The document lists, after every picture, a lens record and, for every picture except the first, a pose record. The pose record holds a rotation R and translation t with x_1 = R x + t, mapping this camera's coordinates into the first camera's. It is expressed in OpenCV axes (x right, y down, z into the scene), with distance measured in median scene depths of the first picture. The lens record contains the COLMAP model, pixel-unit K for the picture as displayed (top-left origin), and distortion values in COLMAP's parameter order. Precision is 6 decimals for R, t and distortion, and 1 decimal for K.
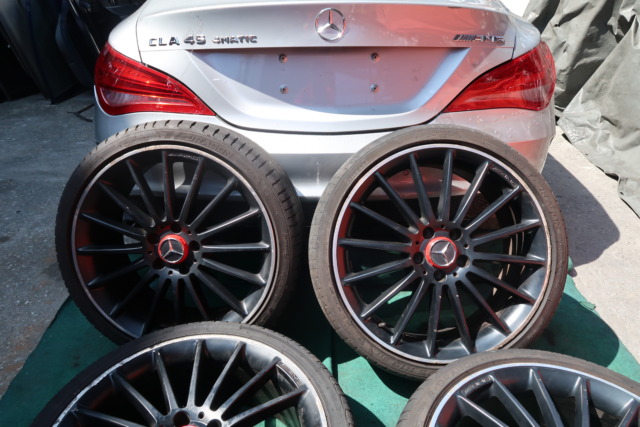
lens RADIAL K [[435.9, 0, 320.0], [0, 435.9, 213.5], [0, 0, 1]] dist [-0.032579, 0.003866]
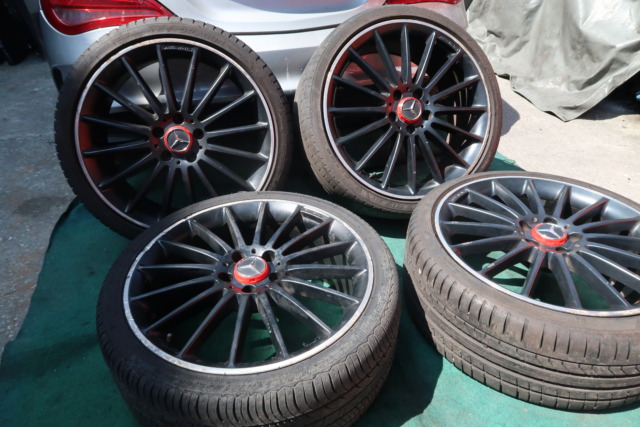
lens RADIAL K [[435.9, 0, 320.0], [0, 435.9, 213.5], [0, 0, 1]] dist [-0.032579, 0.003866]
pose [[0.963425, -0.163283, 0.212486, -0.270627], [0.148755, 0.985405, 0.082758, 0.237394], [-0.222898, -0.048123, 0.973653, -0.147940]]
